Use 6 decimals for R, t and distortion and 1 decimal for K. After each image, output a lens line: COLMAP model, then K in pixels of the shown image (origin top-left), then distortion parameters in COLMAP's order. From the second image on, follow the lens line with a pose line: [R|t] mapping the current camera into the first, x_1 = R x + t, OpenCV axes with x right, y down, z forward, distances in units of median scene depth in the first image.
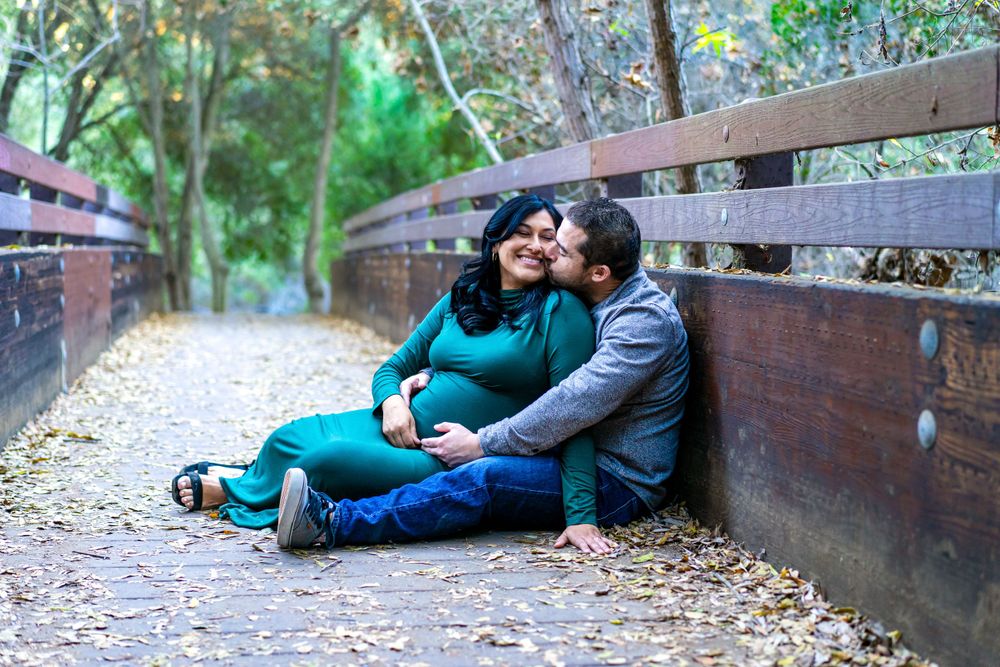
lens RADIAL K [[1558.9, 0, 501.2], [0, 1558.9, 332.8], [0, 0, 1]] dist [0.002307, 0.000000]
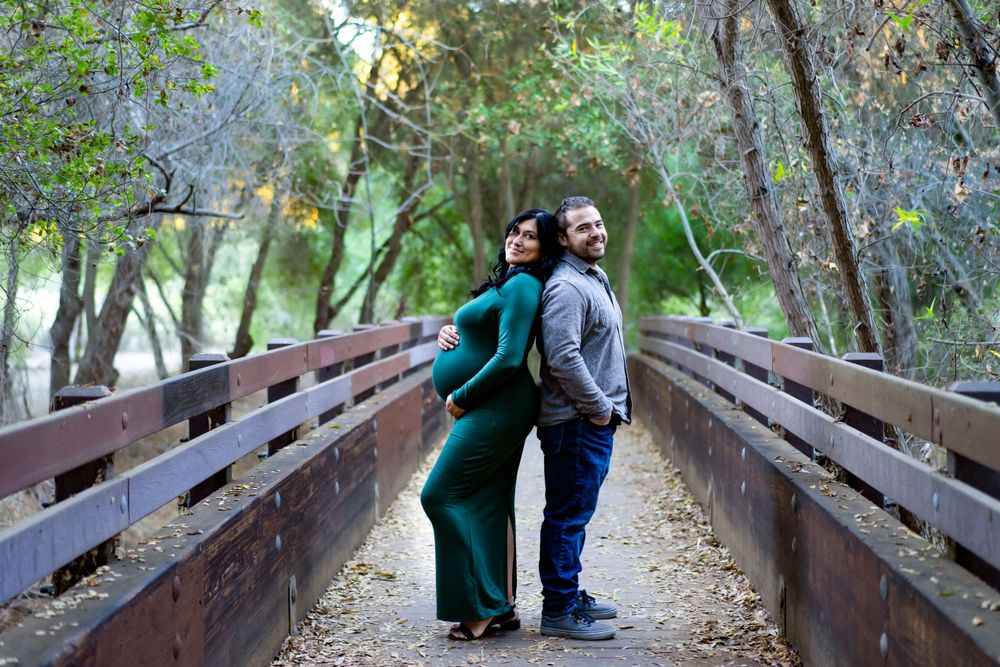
lens RADIAL K [[1558.9, 0, 499.1], [0, 1558.9, 334.1], [0, 0, 1]] dist [0.002307, 0.000000]
pose [[0.976966, -0.016488, -0.212758, 0.087871], [0.010955, 0.999571, -0.027158, -0.077832], [0.213115, 0.024201, 0.976727, -0.222123]]
